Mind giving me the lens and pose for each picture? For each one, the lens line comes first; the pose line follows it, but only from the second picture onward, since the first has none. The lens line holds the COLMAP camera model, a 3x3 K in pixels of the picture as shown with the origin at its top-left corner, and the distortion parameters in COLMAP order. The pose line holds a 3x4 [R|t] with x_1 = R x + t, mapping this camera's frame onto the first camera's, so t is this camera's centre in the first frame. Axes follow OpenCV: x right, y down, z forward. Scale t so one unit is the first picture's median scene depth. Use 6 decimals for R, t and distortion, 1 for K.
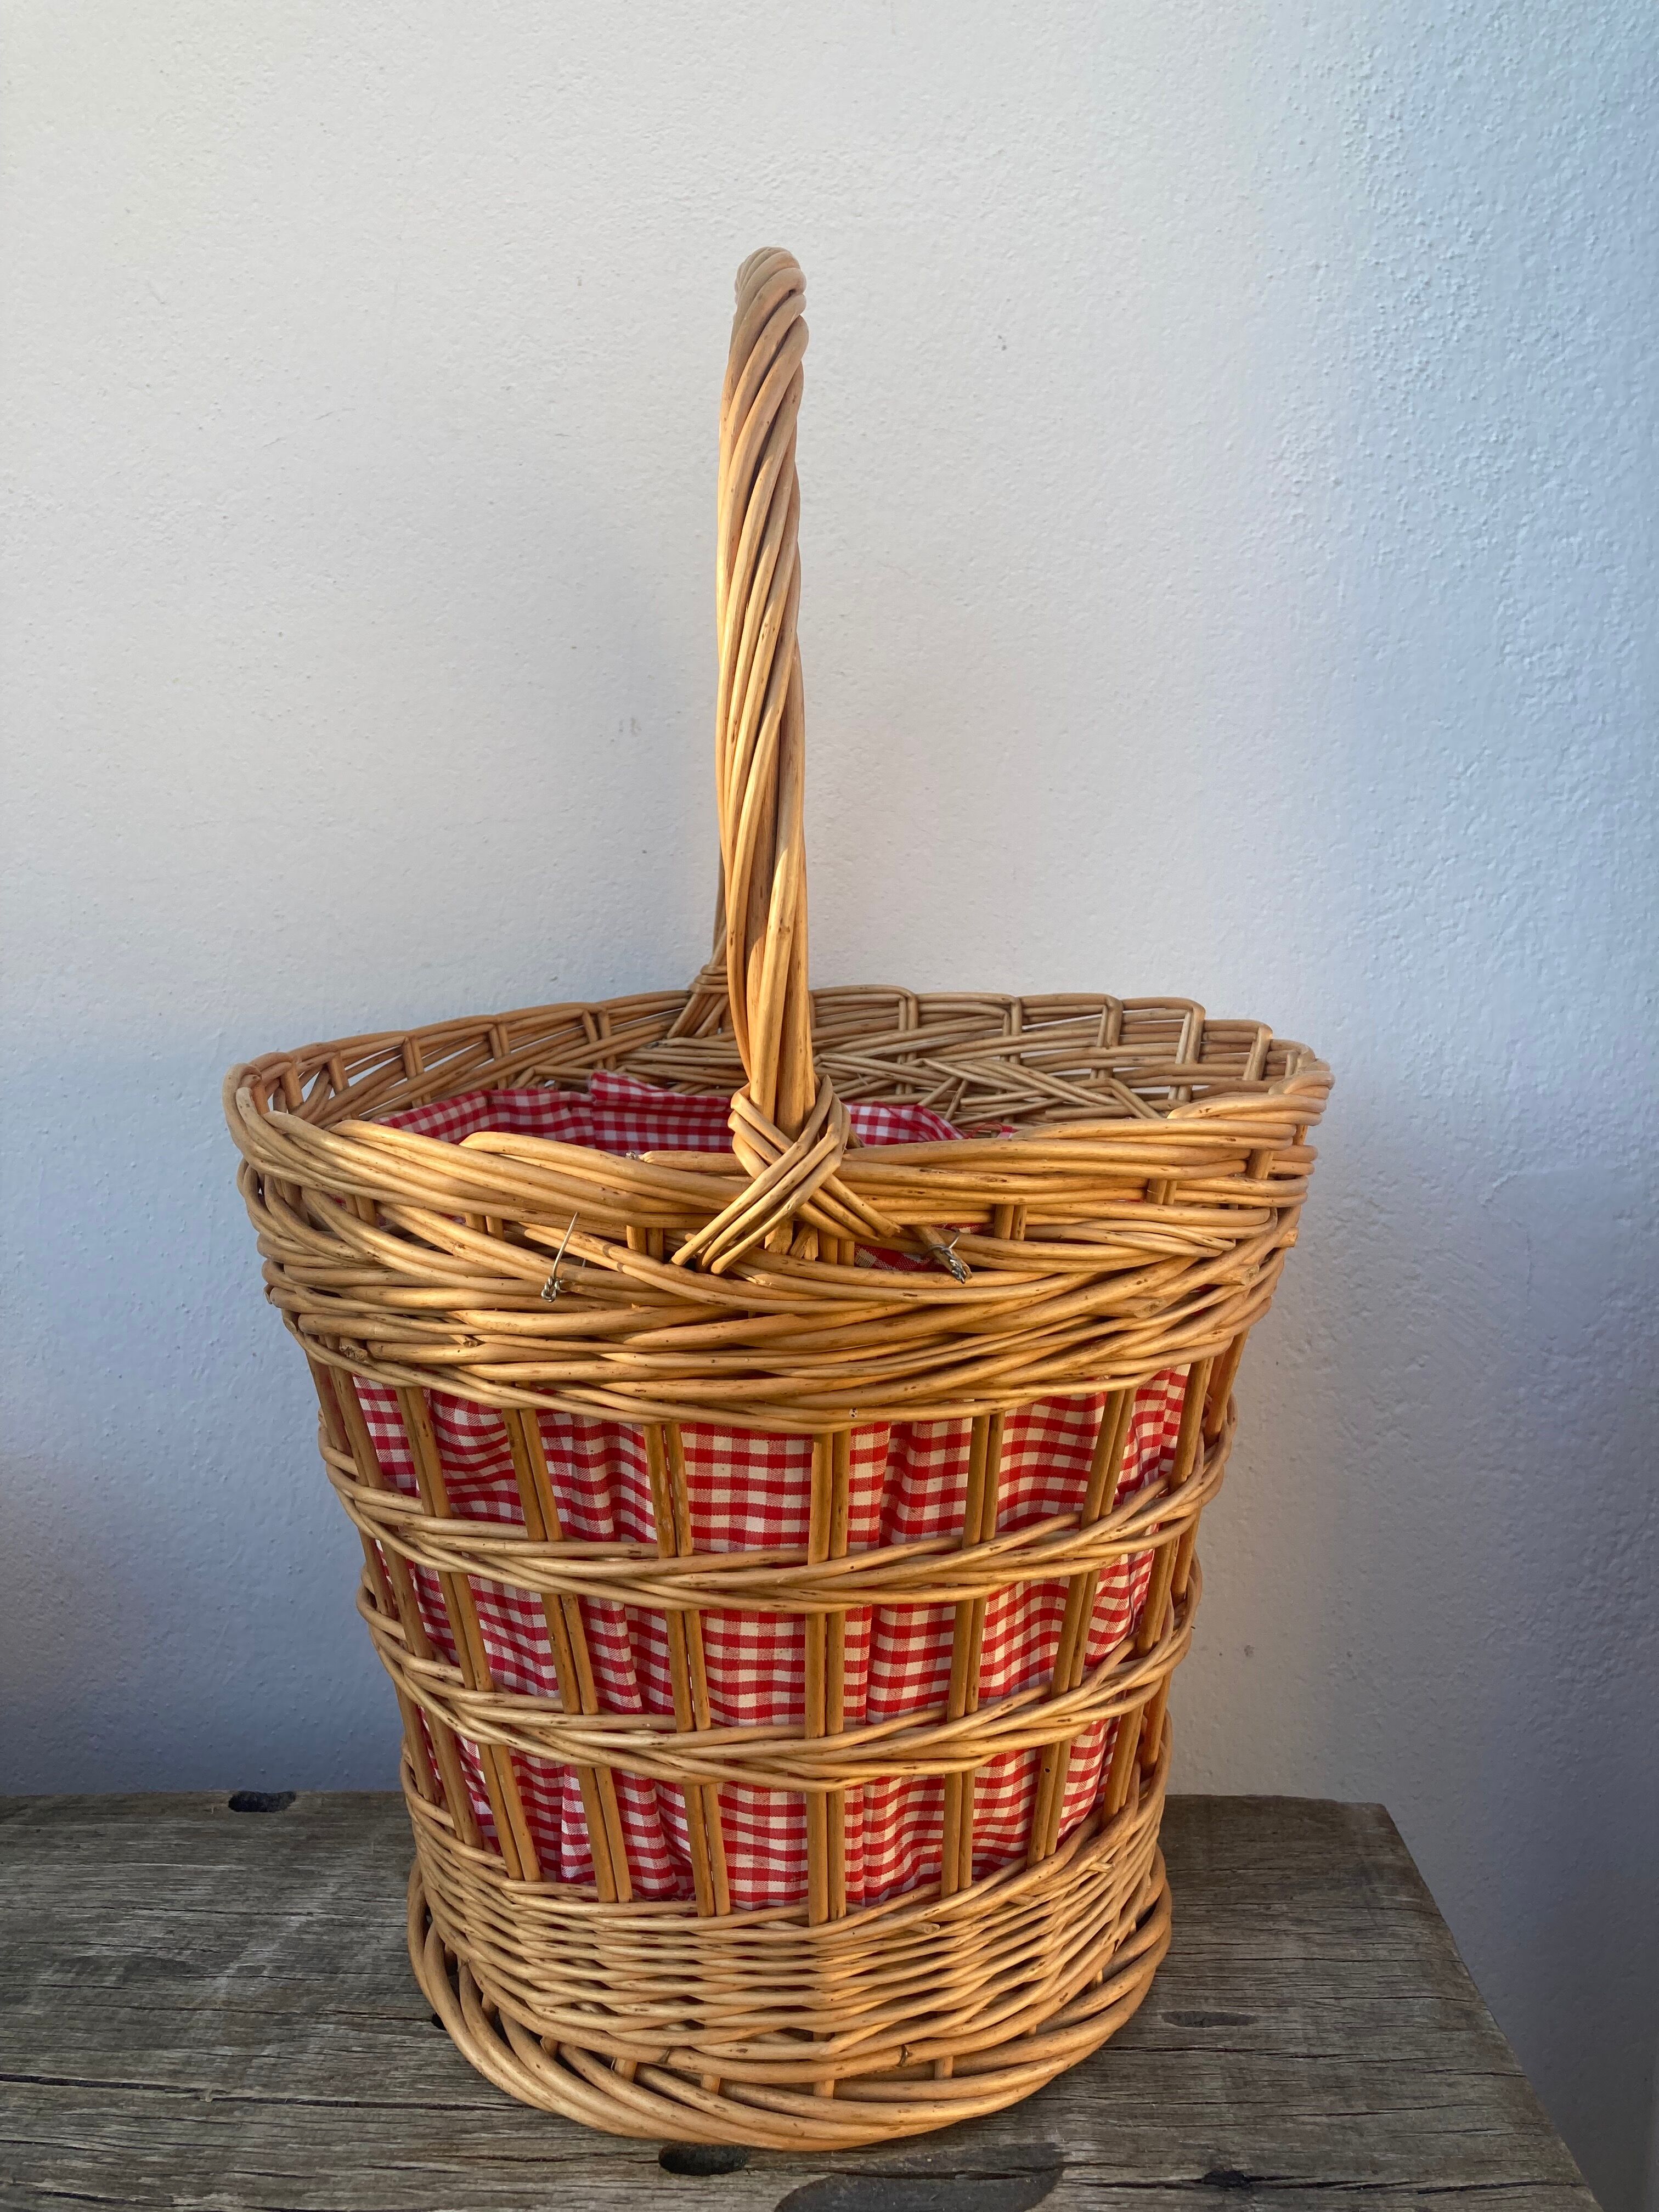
lens RADIAL K [[1835.4, 0, 819.1], [0, 1835.4, 1076.3], [0, 0, 1]] dist [-0.006984, 0.041349]
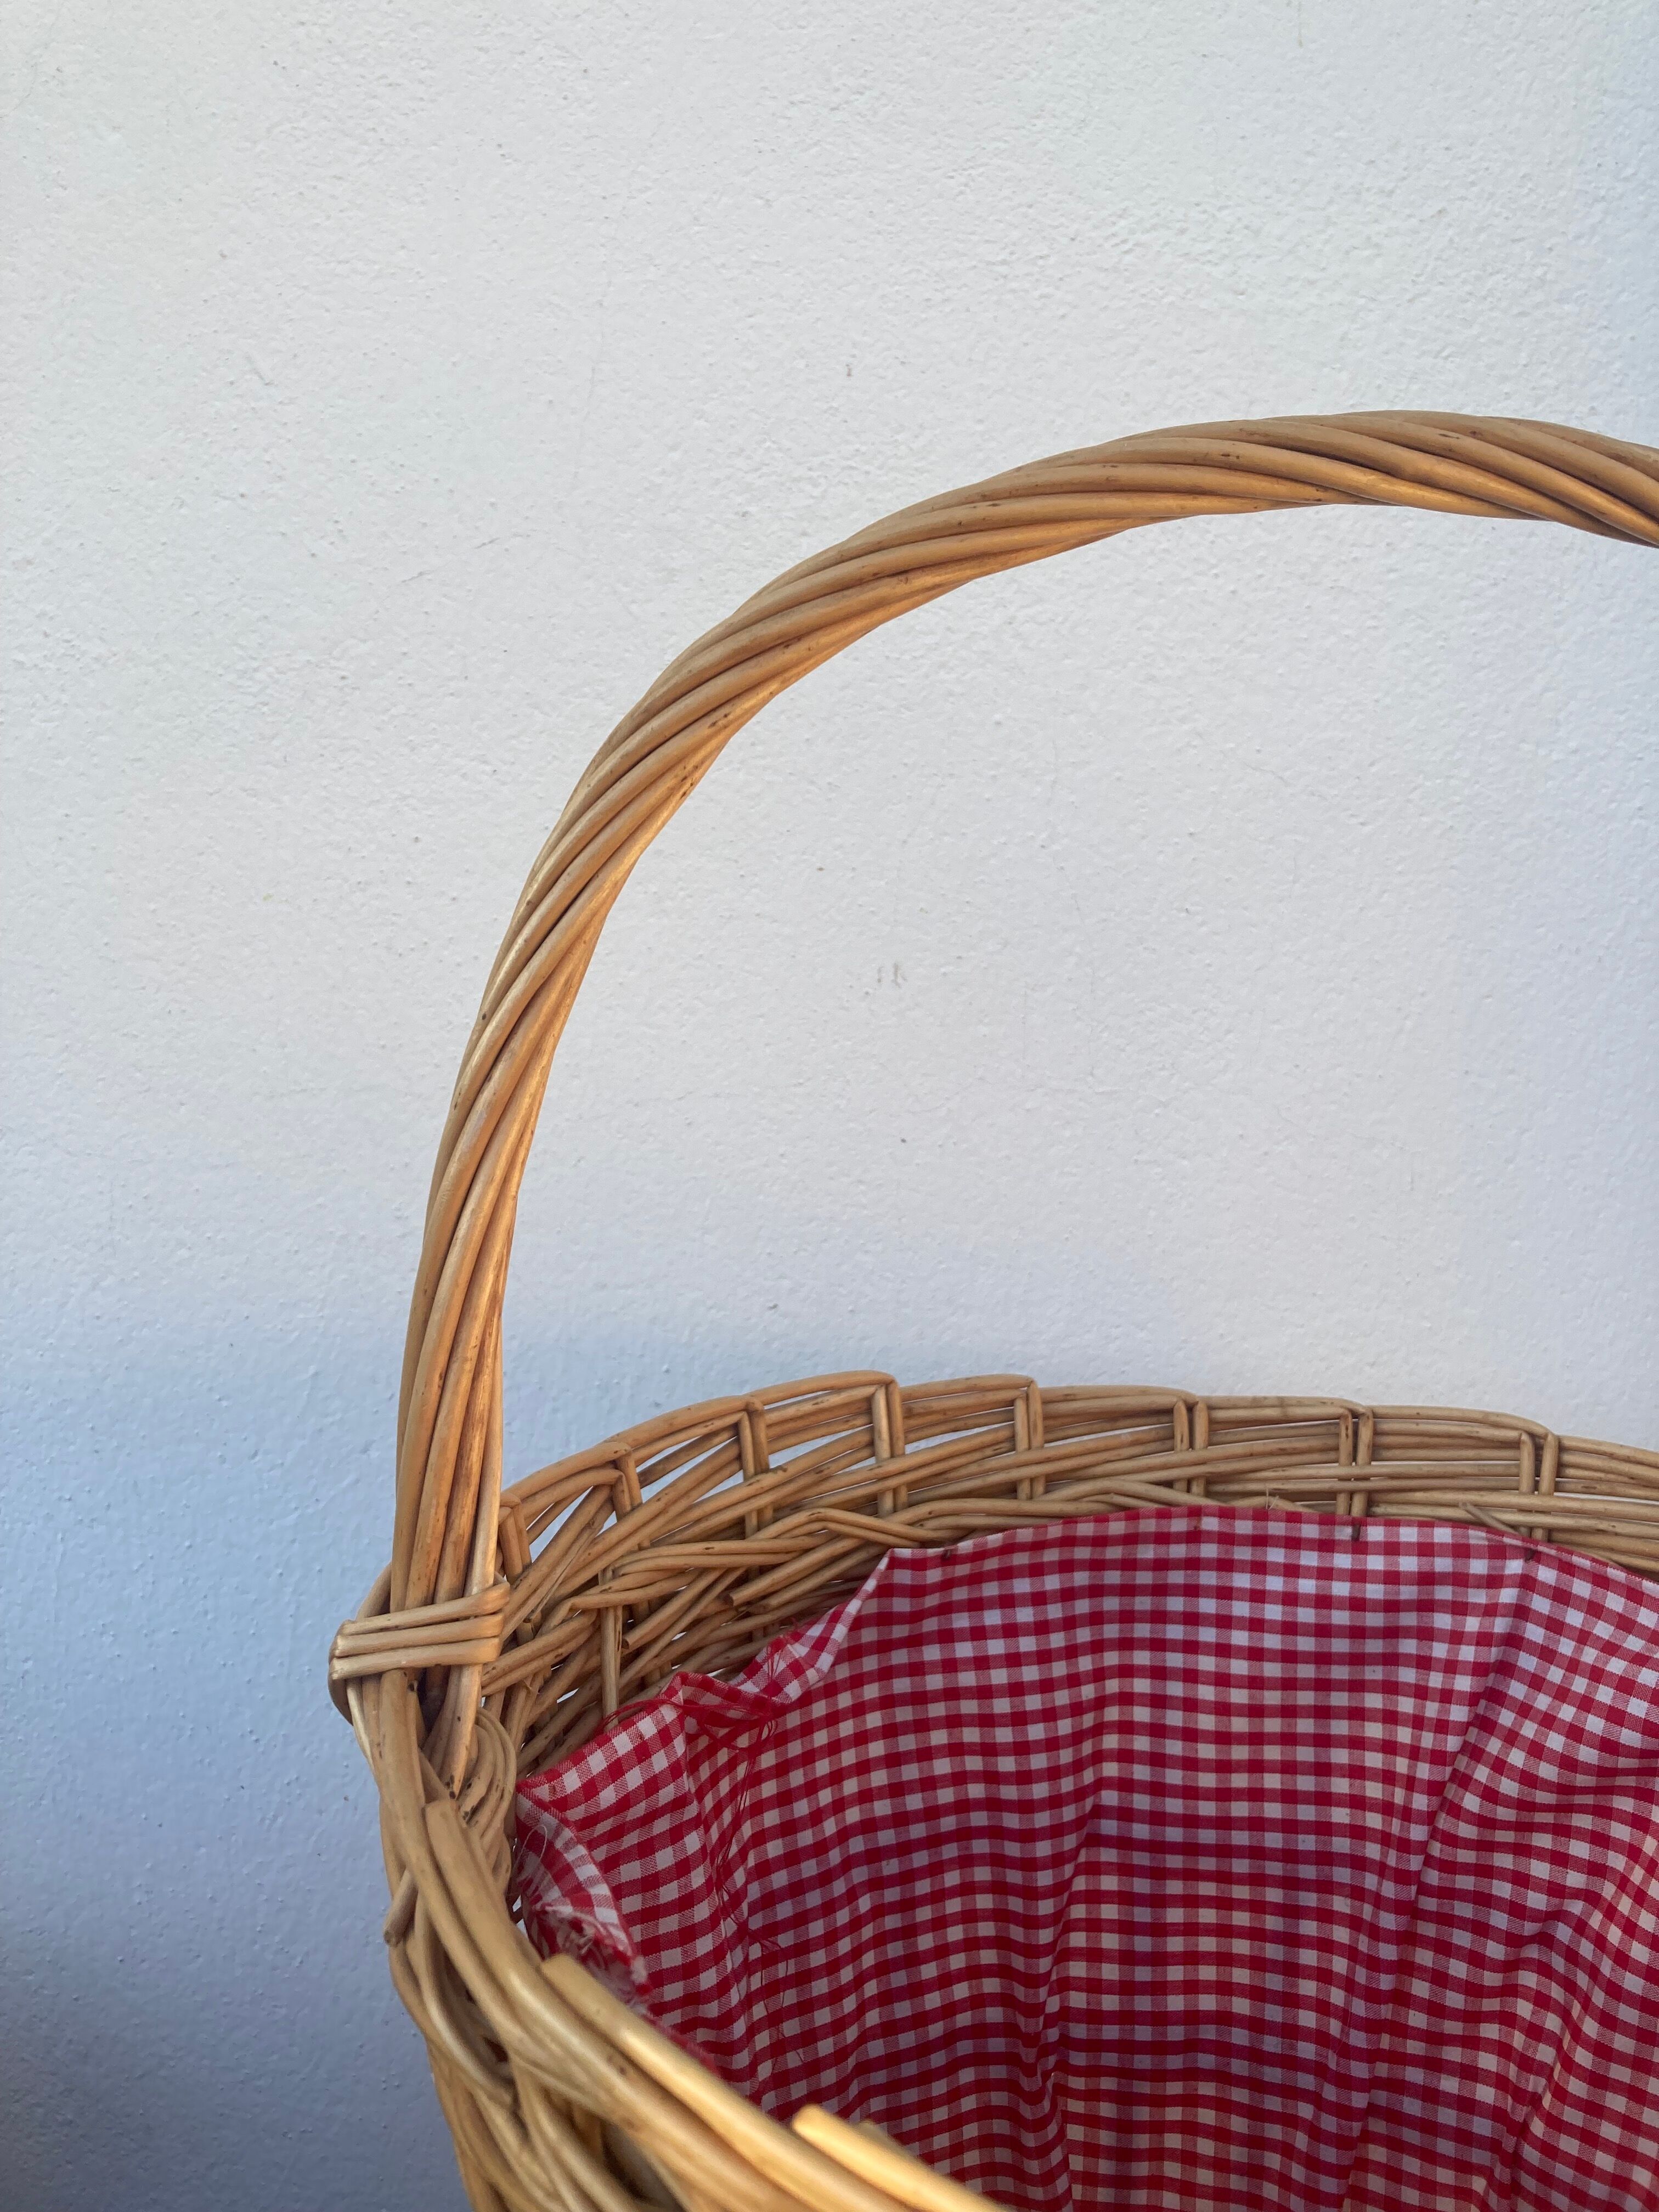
lens RADIAL K [[1835.3, 0, 811.0], [0, 1835.3, 1078.7], [0, 0, 1]] dist [-0.012165, 0.049073]
pose [[0.999339, 0.018619, 0.031226, -0.165838], [-0.018395, 0.999803, -0.007433, -0.150464], [-0.031359, 0.006854, 0.999485, 0.283301]]
